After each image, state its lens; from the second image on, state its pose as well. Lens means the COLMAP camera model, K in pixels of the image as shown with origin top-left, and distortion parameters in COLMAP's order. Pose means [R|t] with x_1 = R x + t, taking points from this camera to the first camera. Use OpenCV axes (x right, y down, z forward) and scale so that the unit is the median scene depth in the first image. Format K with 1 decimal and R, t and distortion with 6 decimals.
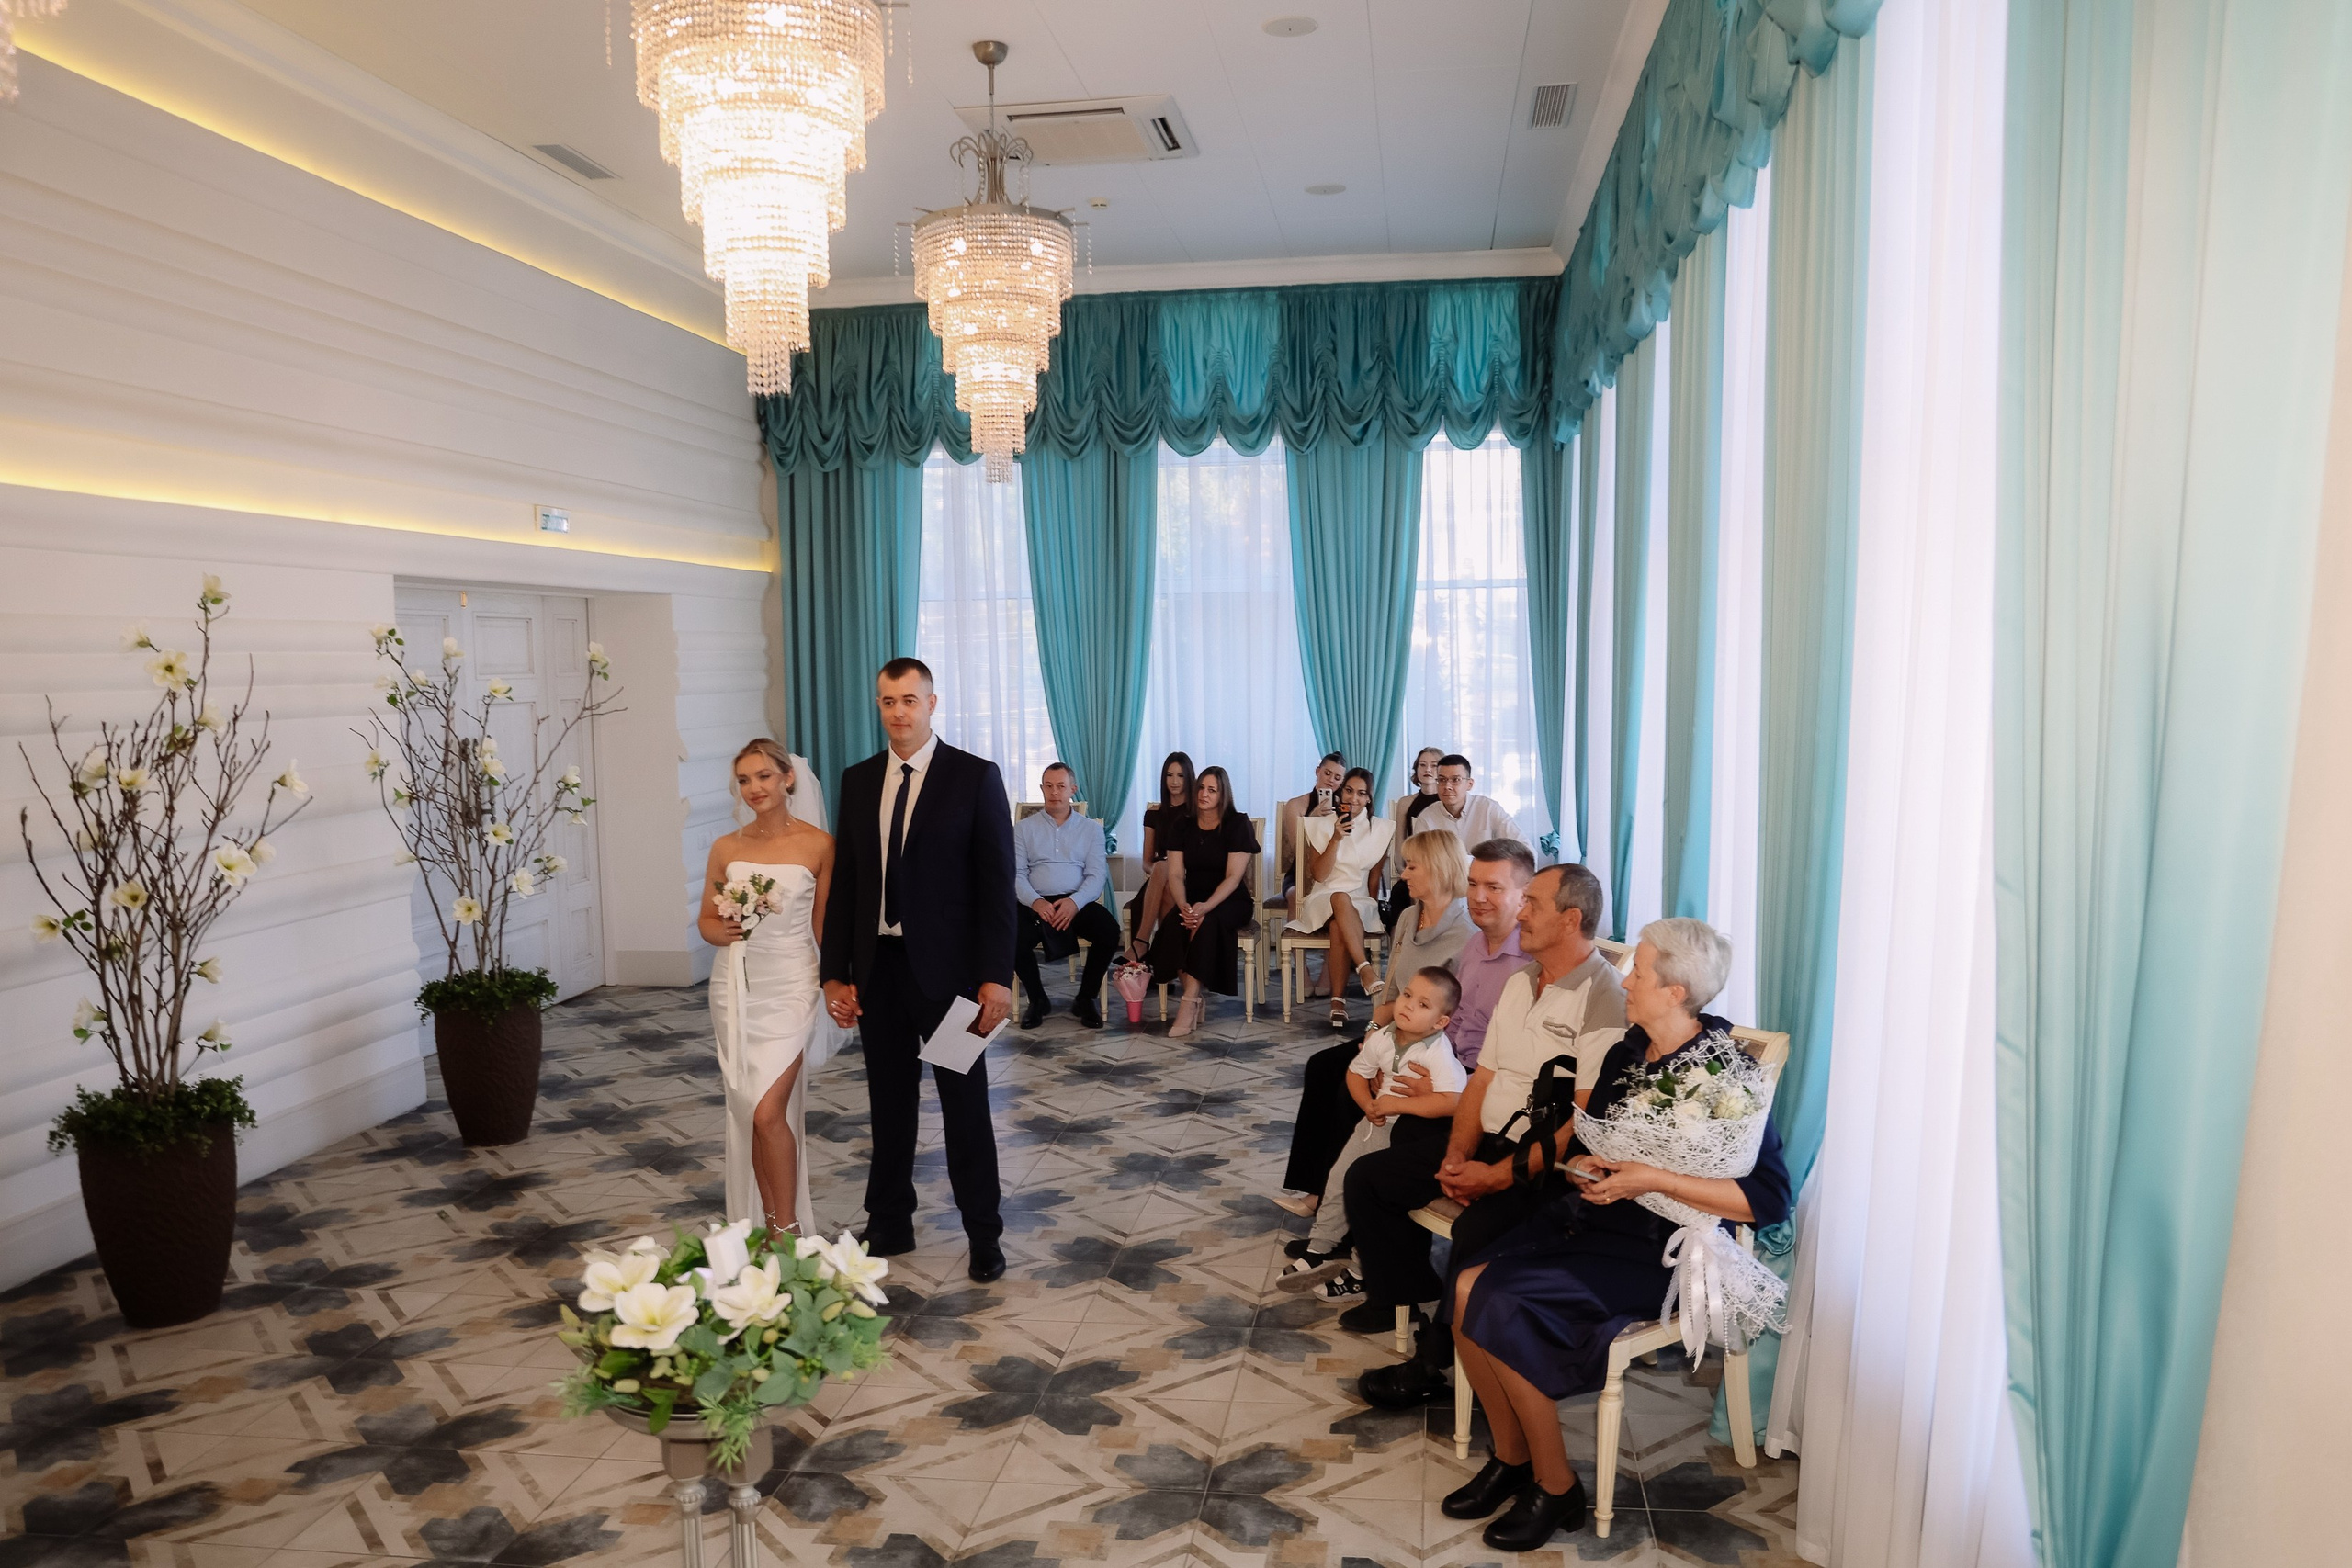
lens RADIAL K [[1886.1, 0, 1198.5], [0, 1886.1, 741.5], [0, 0, 1]] dist [-0.073269, 0.047145]
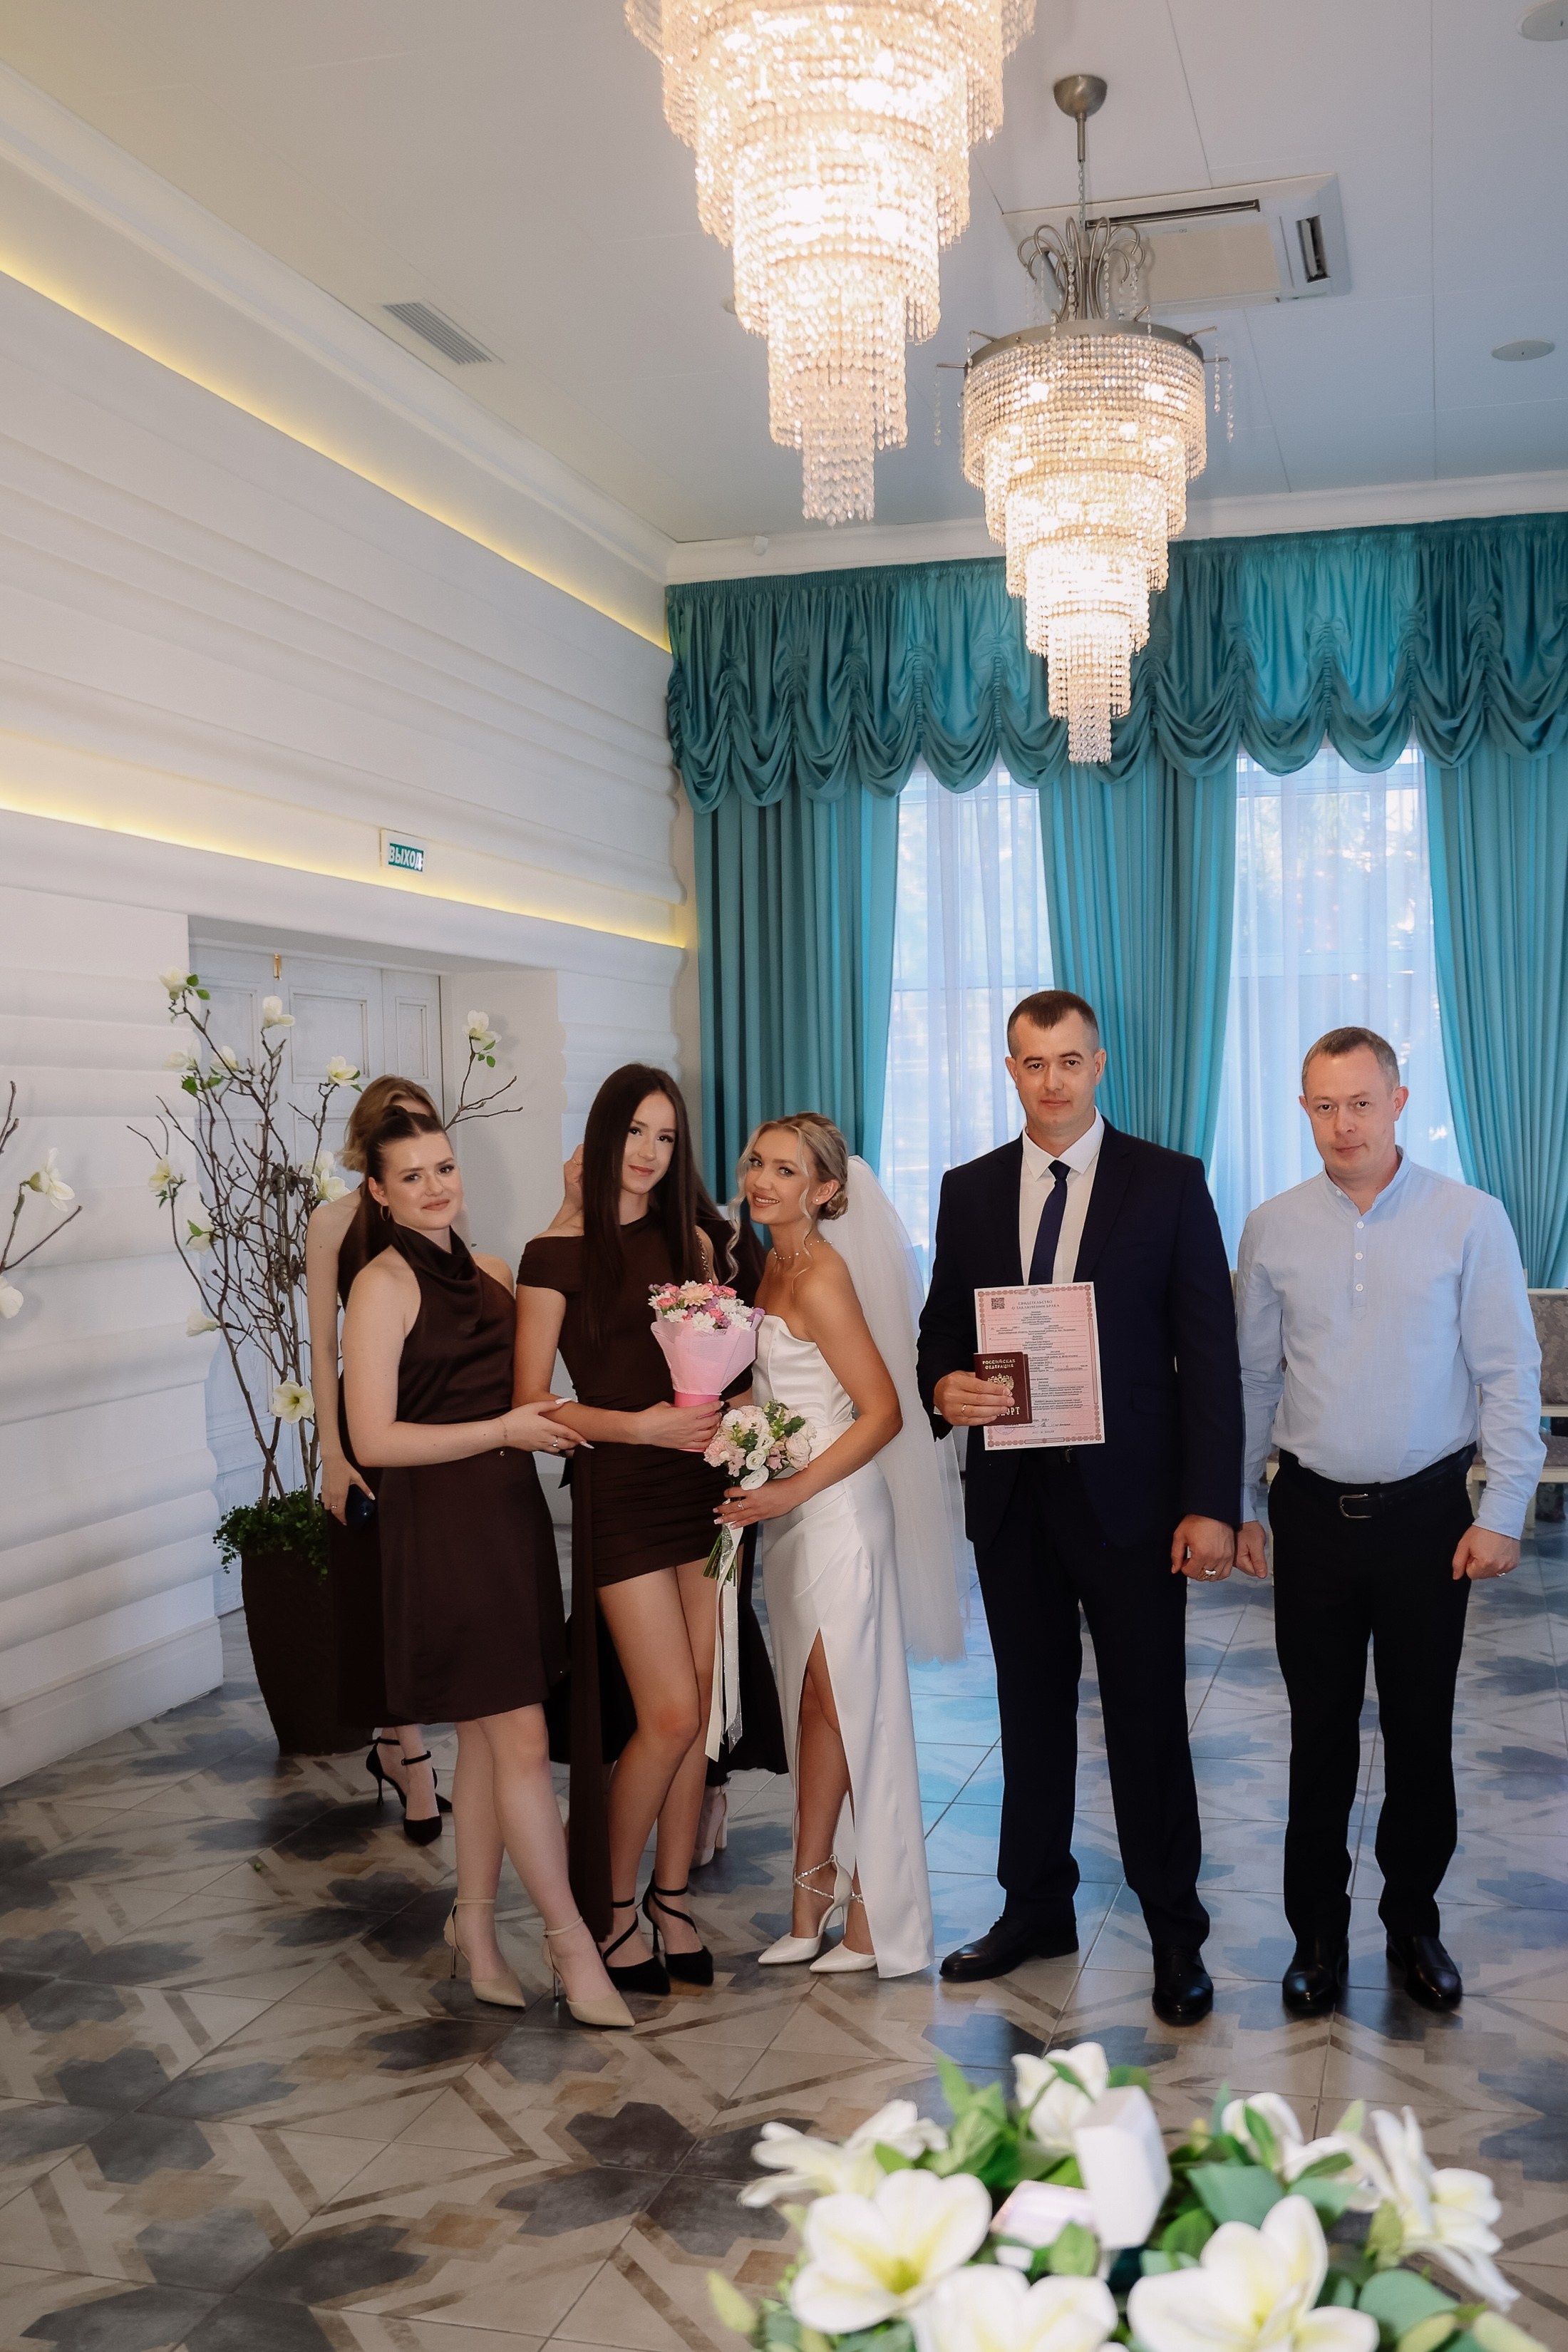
lens RADIAL K [[2265.8, 0, 796.9], [0, 2265.8, 1196.9], [0, 0, 1]] dist [-0.025113, 0.000000]
pose [[0.992163, 0.002465, -0.124925, -0.108232], [-0.005079, 0.999775, -0.020608, 0.032075], [0.124846, 0.021081, 0.991952, 0.209241]]
